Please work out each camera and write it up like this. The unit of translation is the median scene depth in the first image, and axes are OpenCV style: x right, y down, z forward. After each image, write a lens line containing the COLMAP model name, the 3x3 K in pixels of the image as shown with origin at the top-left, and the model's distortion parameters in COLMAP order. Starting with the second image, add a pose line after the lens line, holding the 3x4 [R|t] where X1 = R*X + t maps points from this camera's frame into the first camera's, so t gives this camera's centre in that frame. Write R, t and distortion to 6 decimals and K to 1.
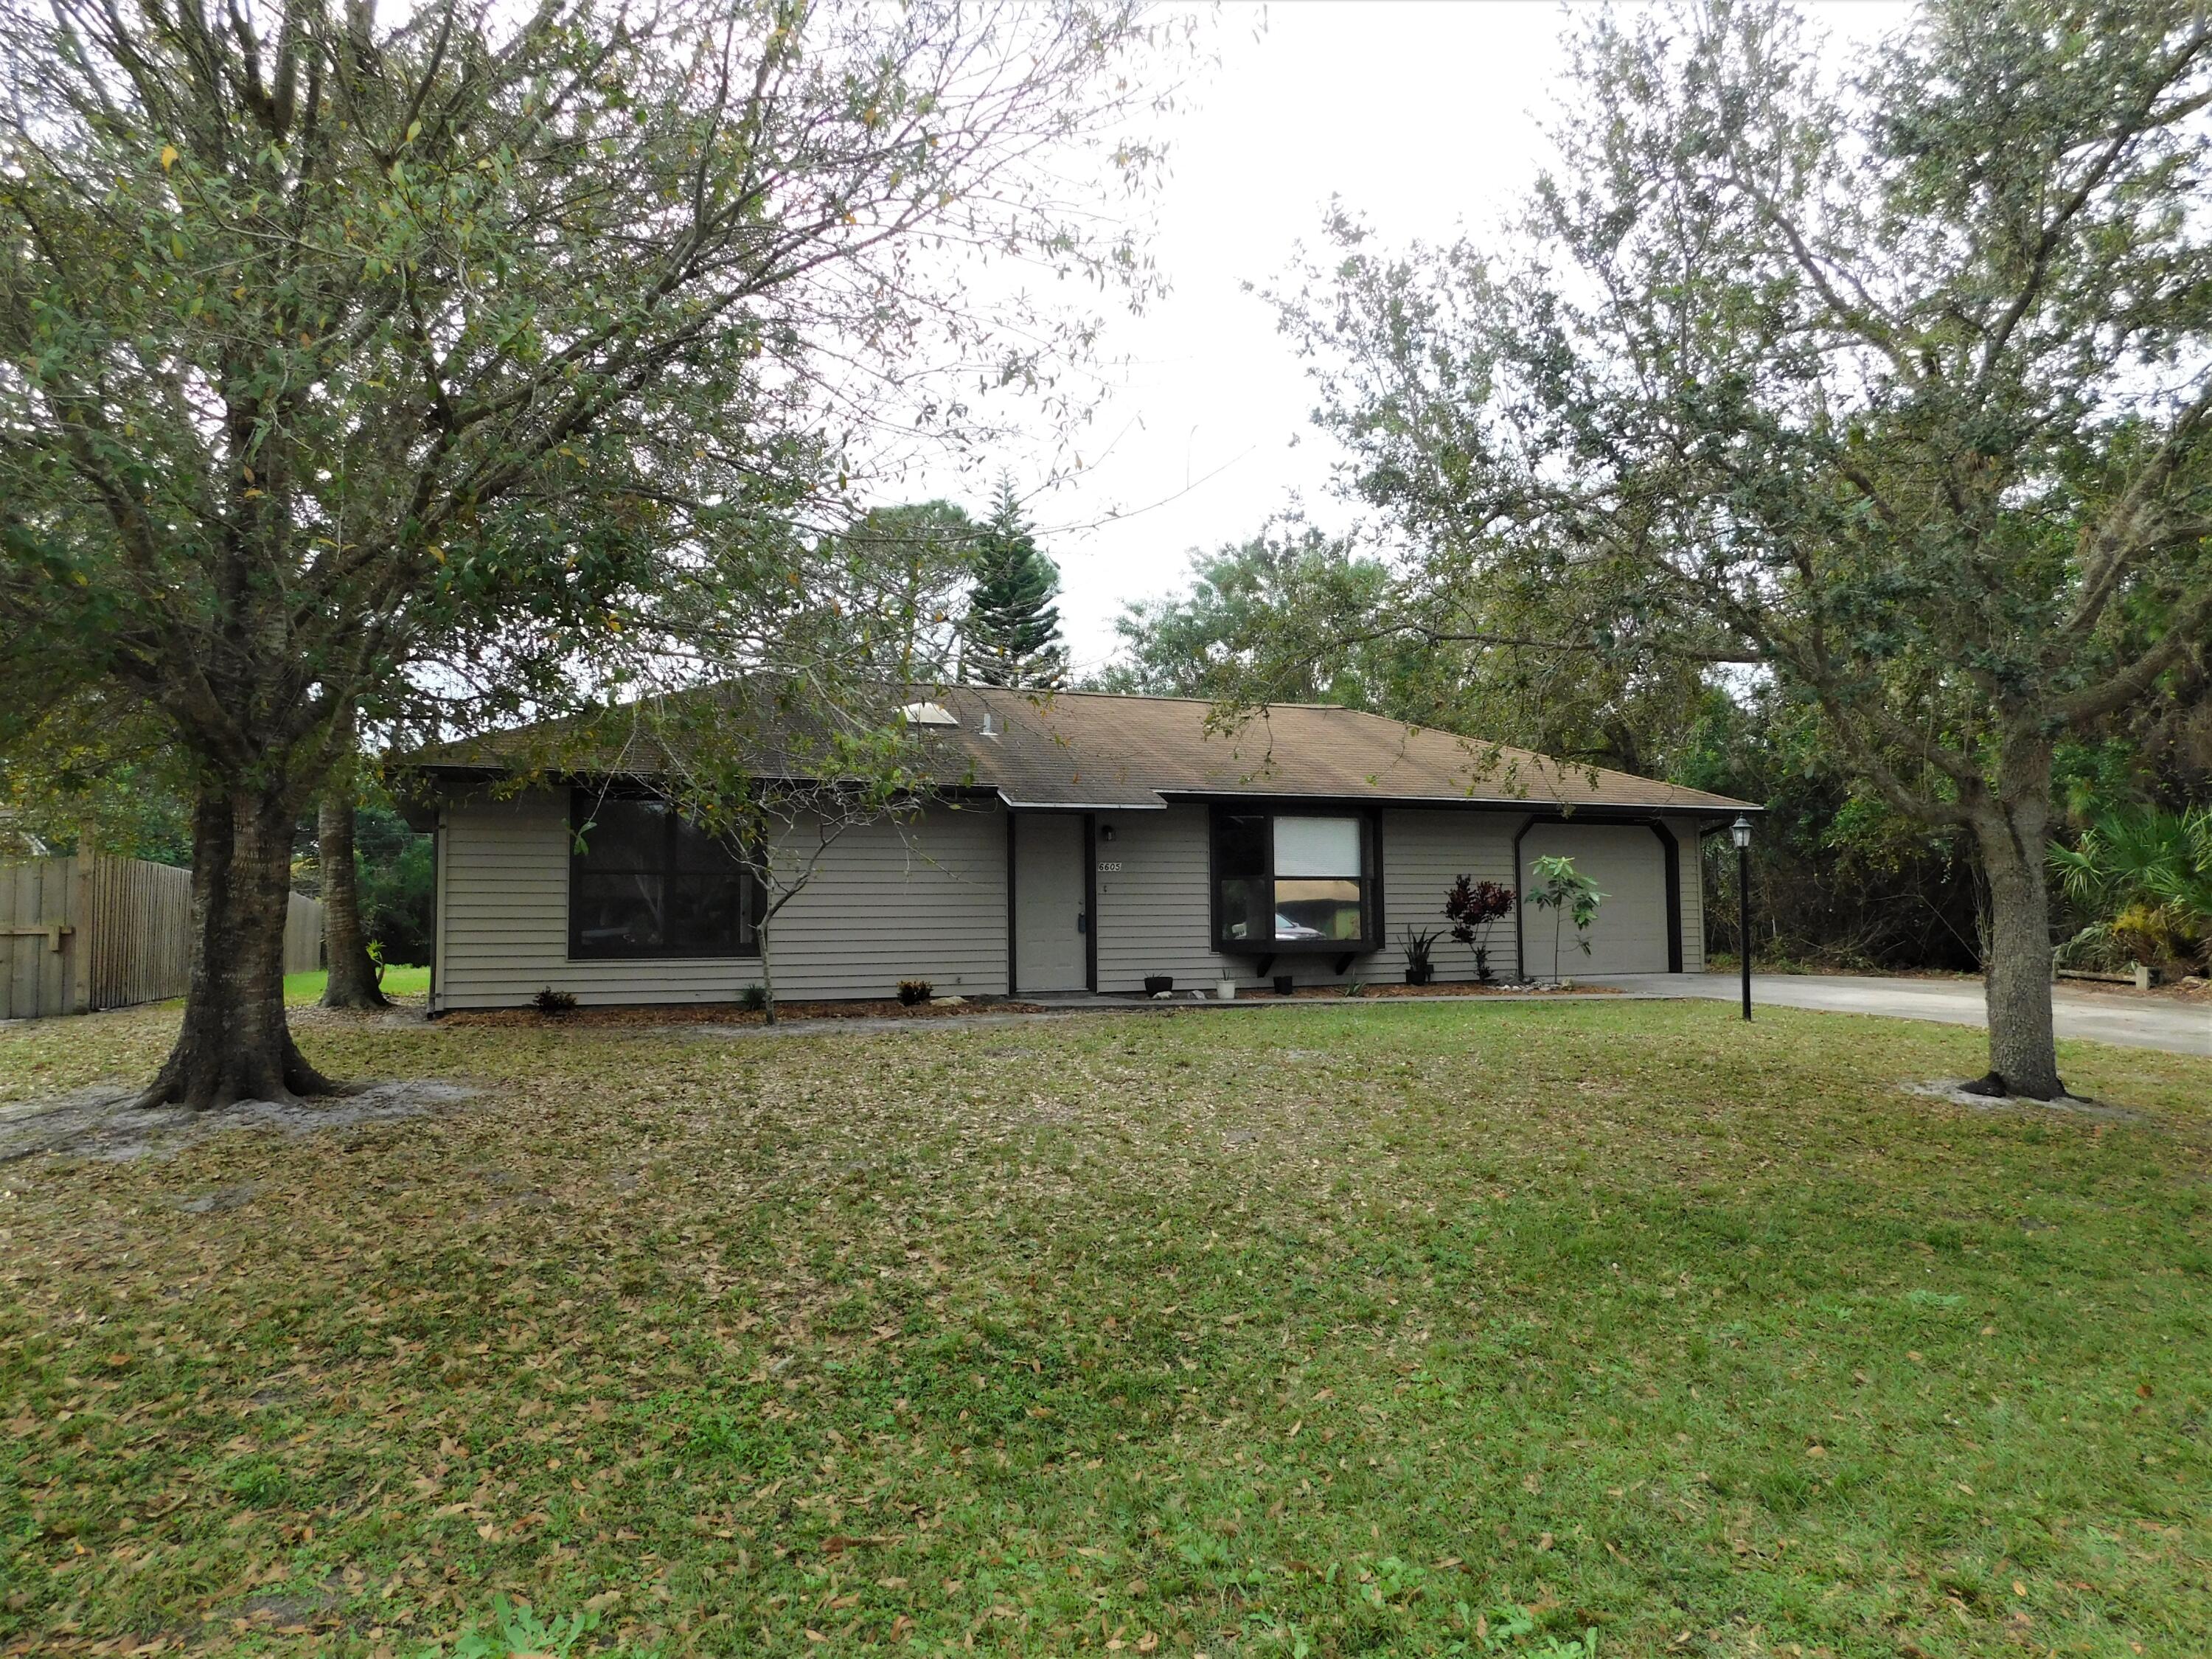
lens RADIAL K [[1457.6, 0, 1111.7], [0, 1457.6, 827.3], [0, 0, 1]] dist [-0.069967, 0.055432]
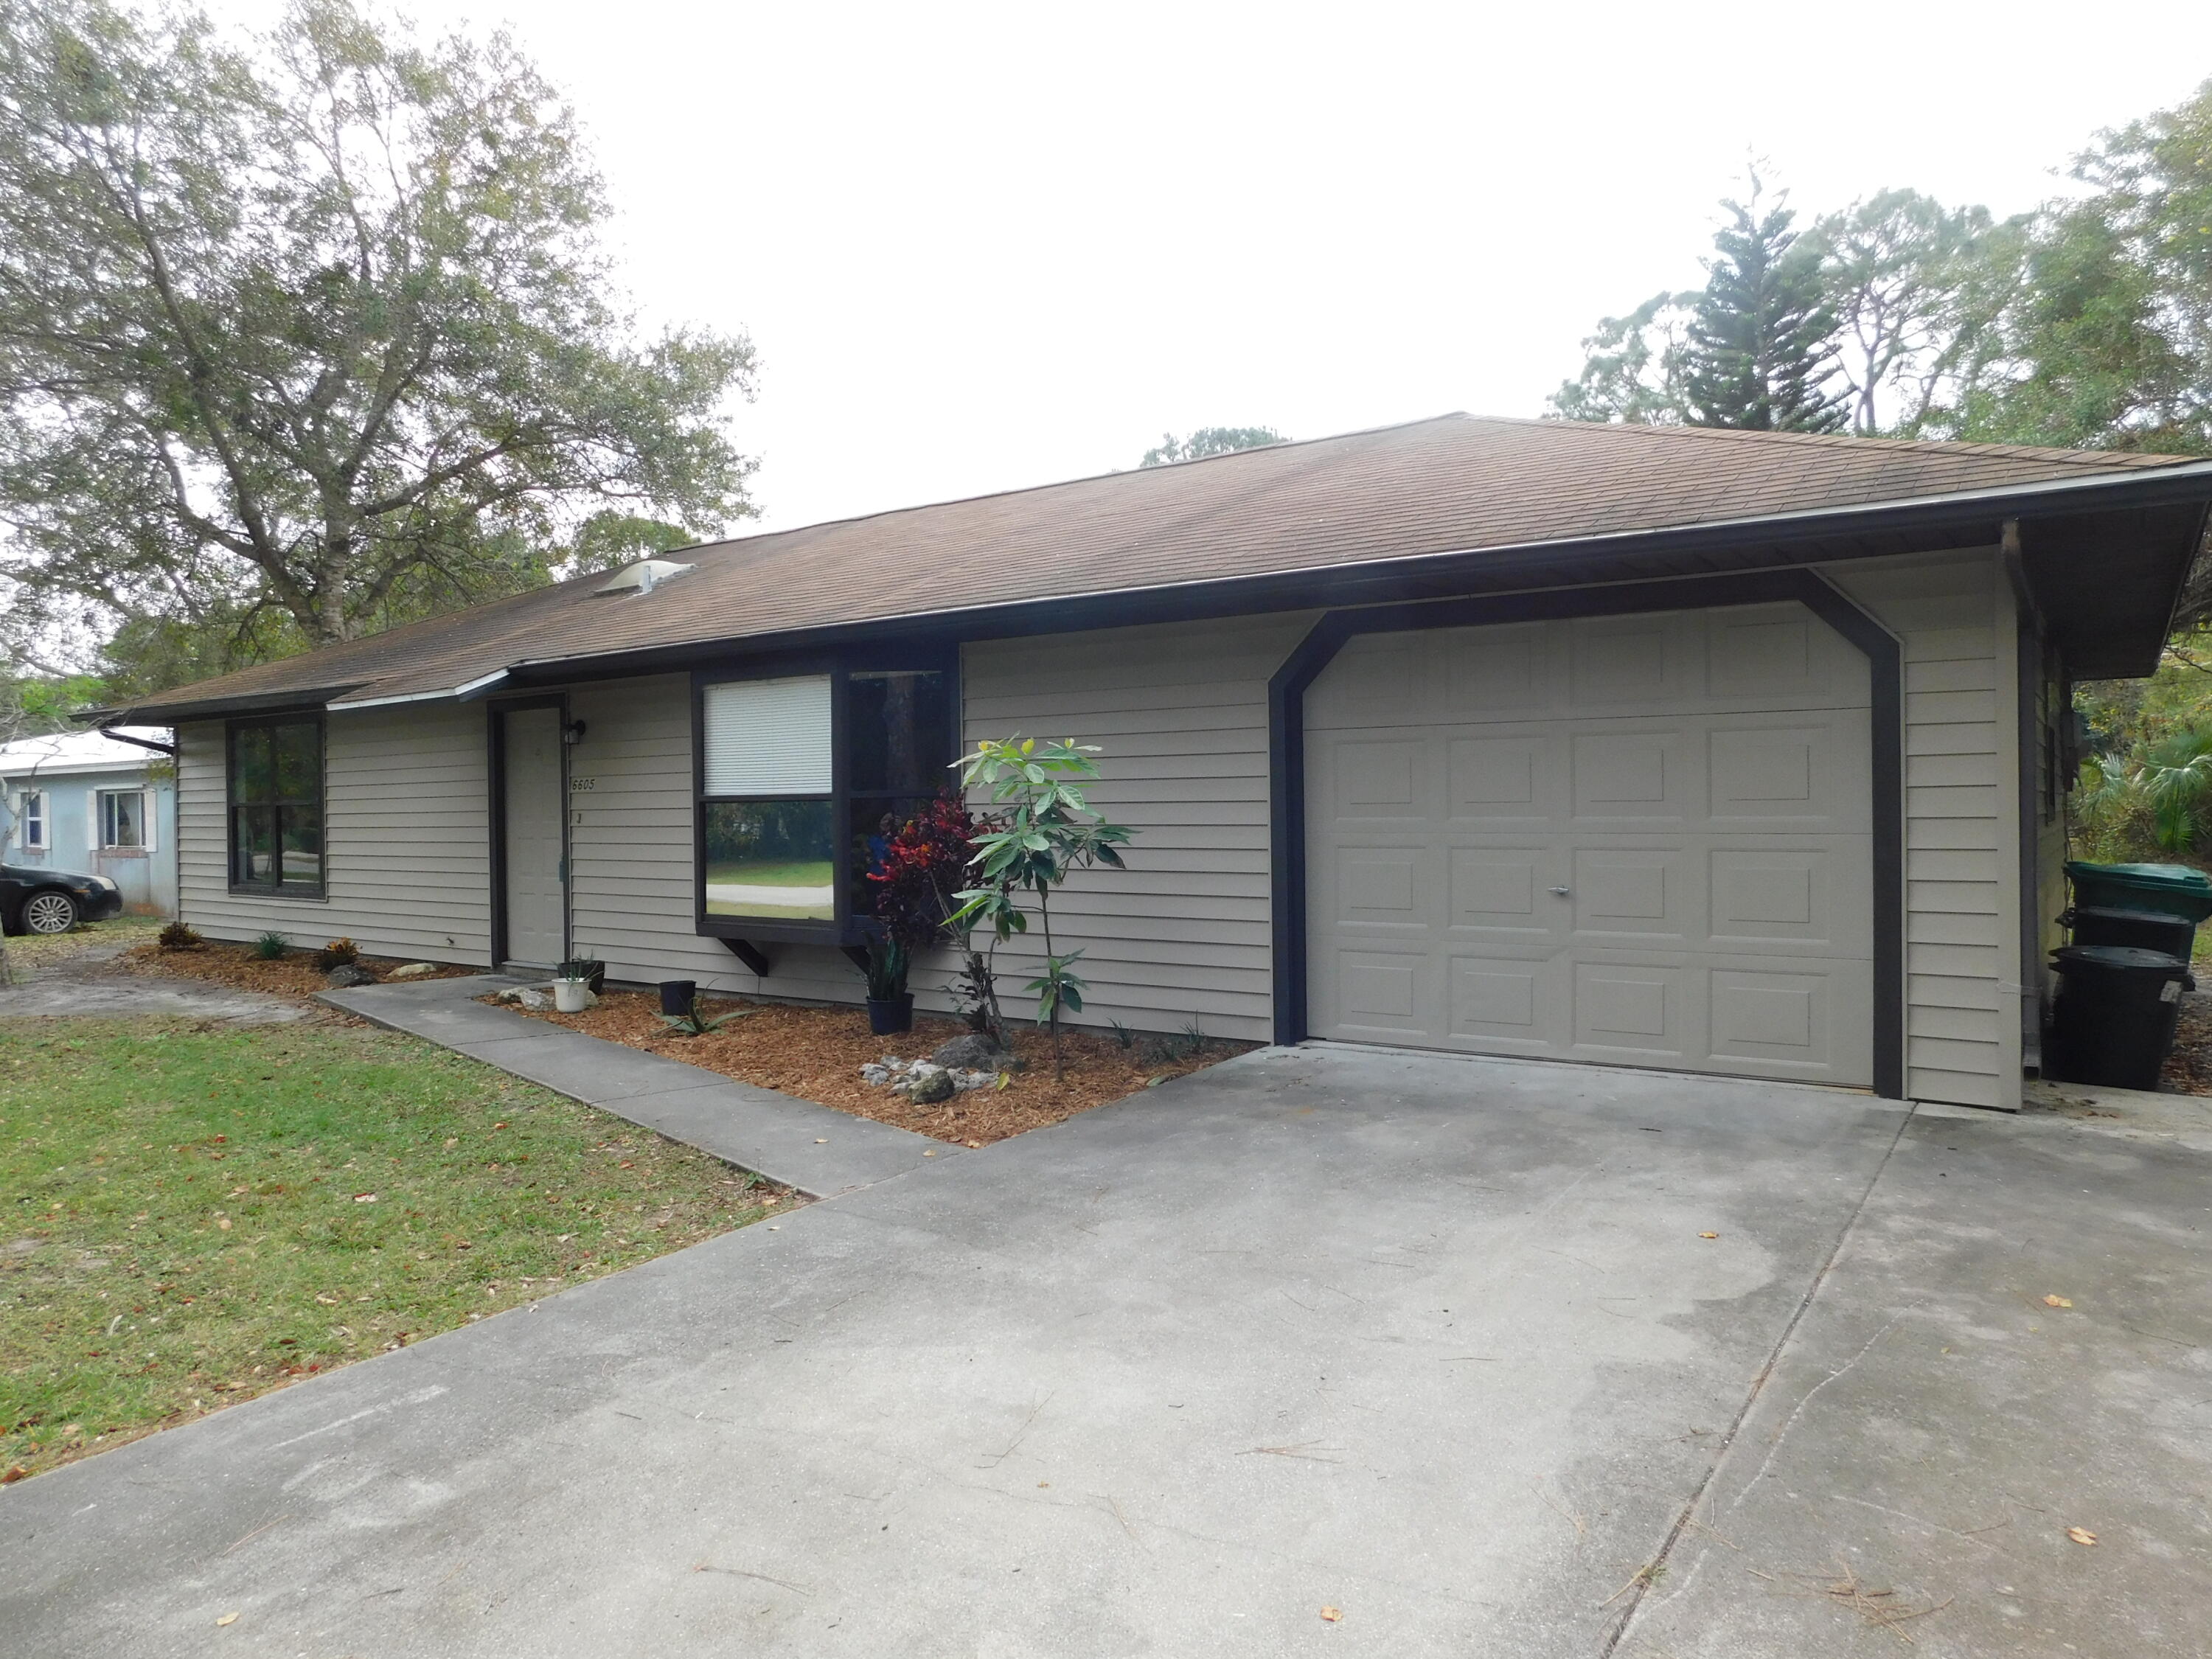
lens RADIAL K [[1457.6, 0, 1111.7], [0, 1457.6, 827.3], [0, 0, 1]] dist [-0.069967, 0.055432]
pose [[0.520980, 0.013794, -0.853458, 0.671651], [0.062343, 0.996584, 0.054164, 0.026436], [0.851289, -0.081426, 0.518340, 0.874342]]
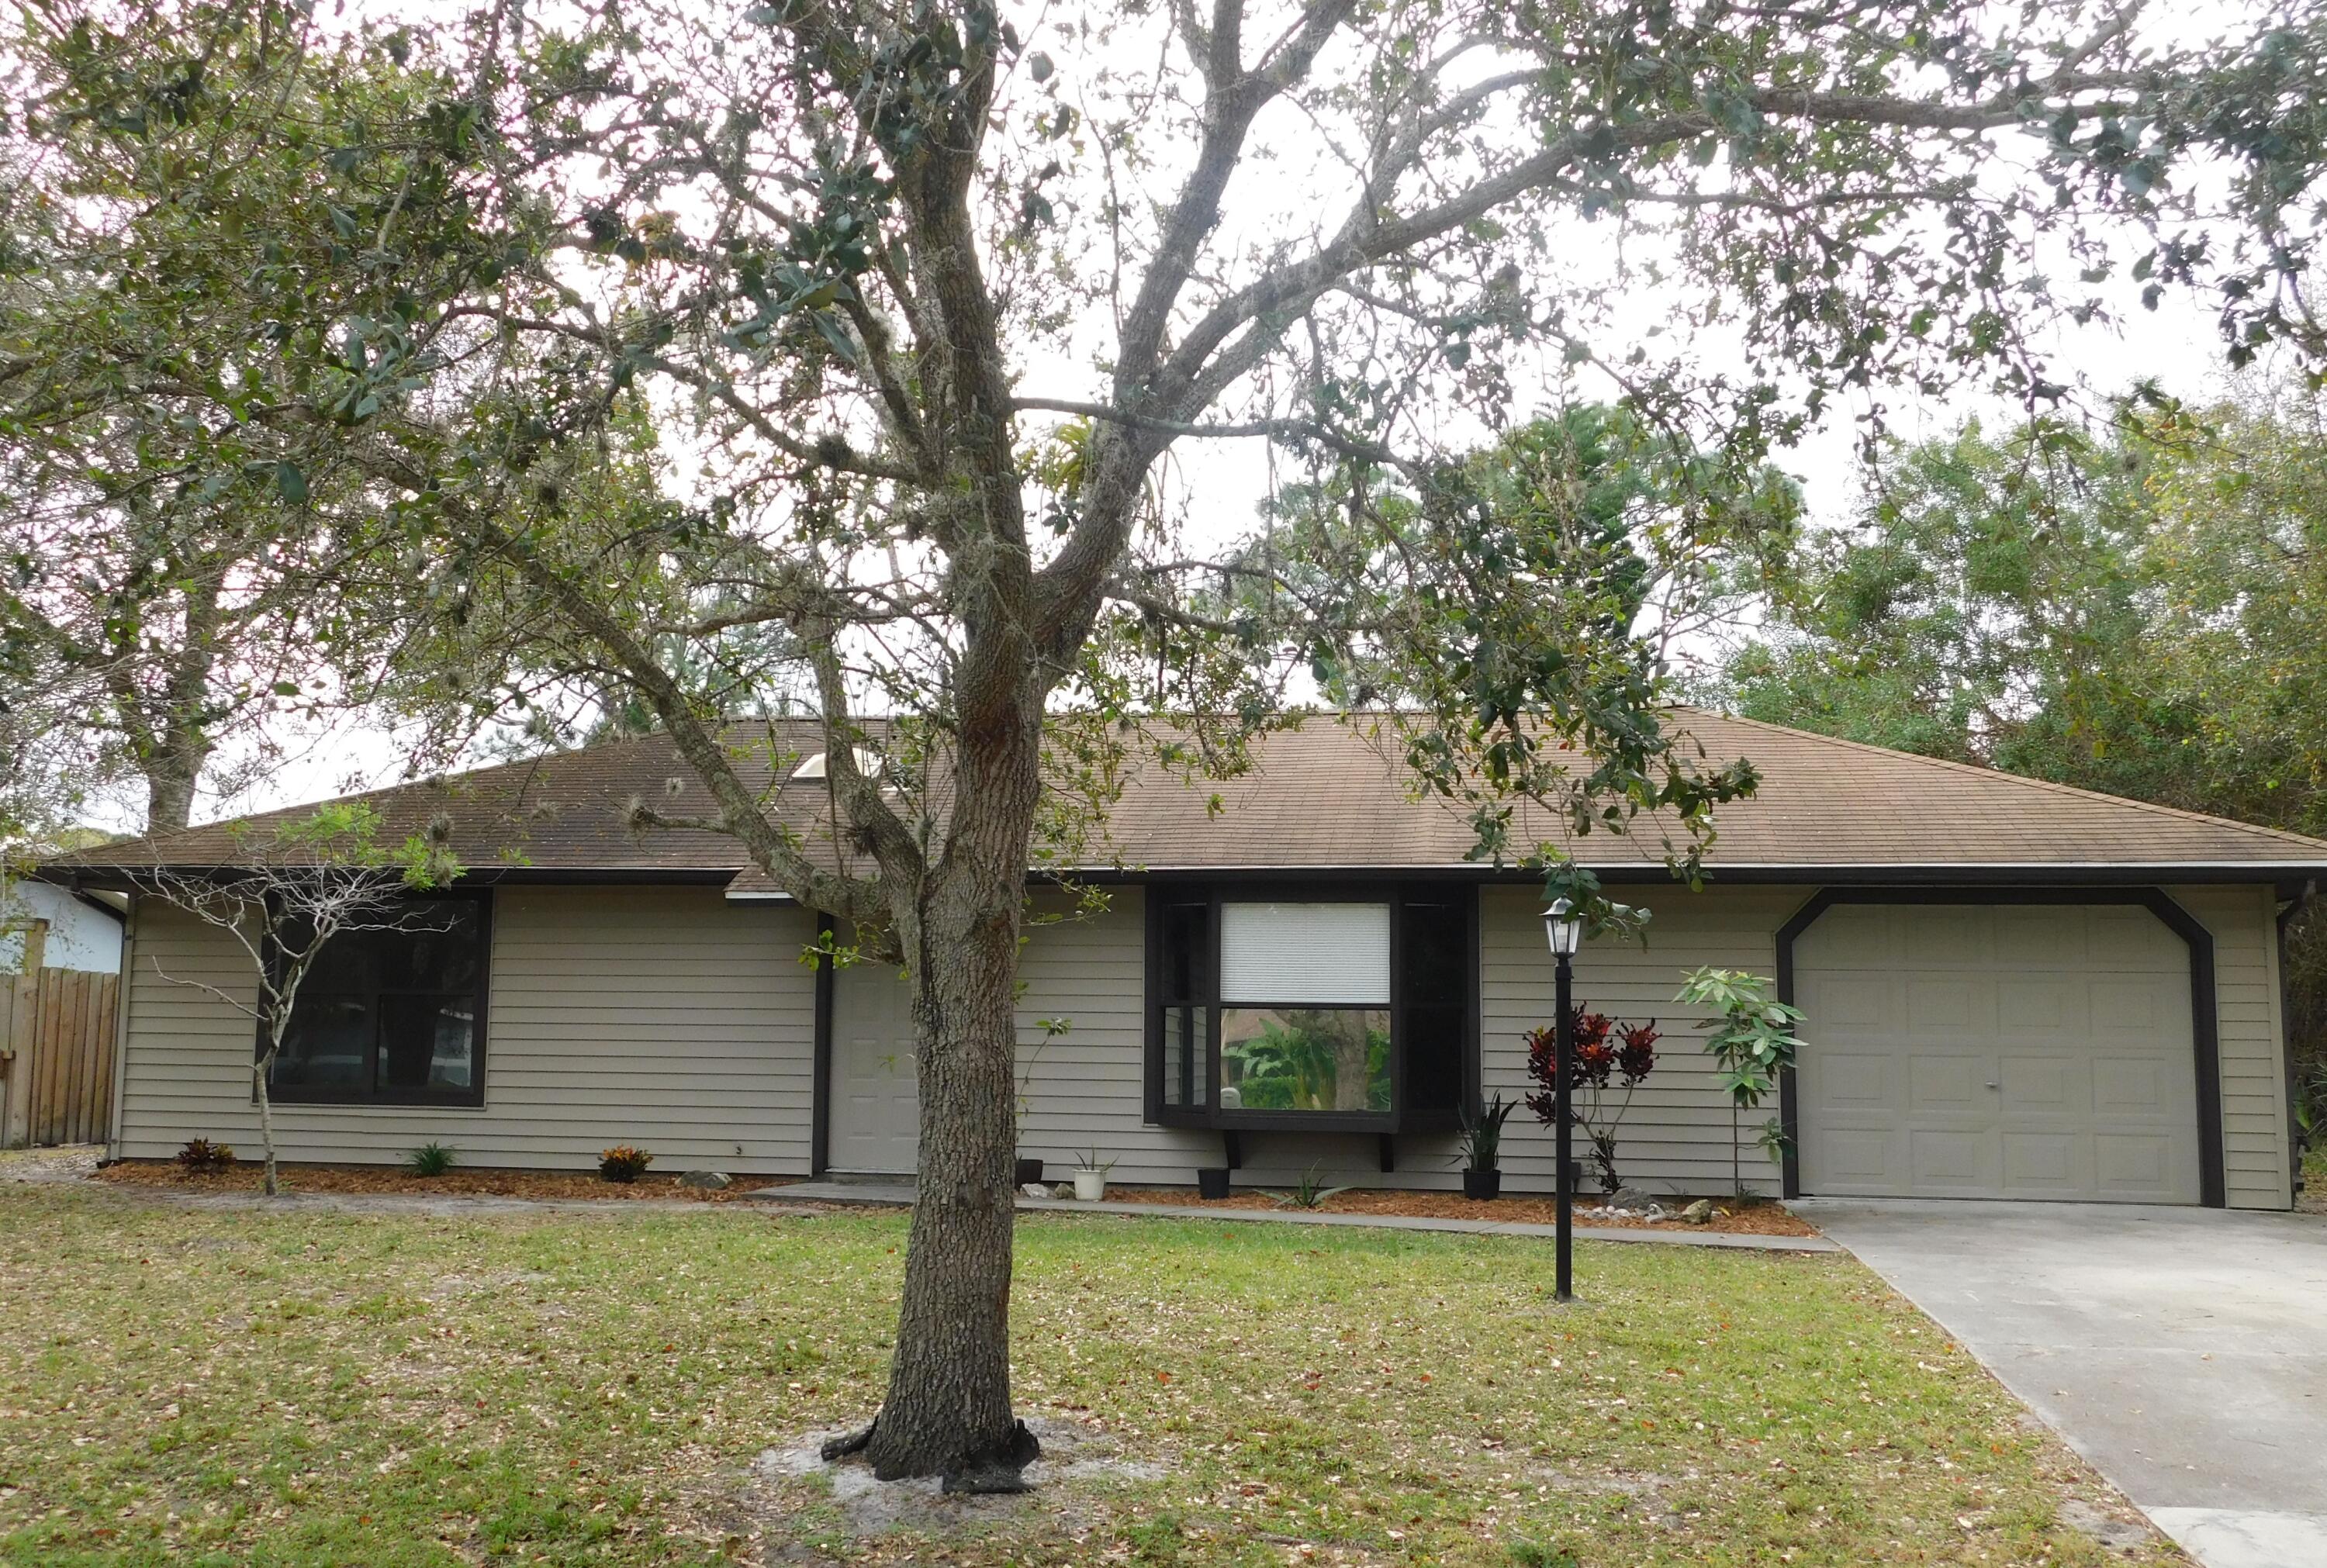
lens RADIAL K [[2211.0, 0, 1090.4], [0, 2211.0, 790.3], [0, 0, 1]] dist [-0.001321, -0.015375]
pose [[0.829176, -0.046713, -0.557033, 0.602290], [0.015710, 0.998056, -0.060313, 0.000452], [0.558767, 0.041259, 0.828298, 0.210530]]
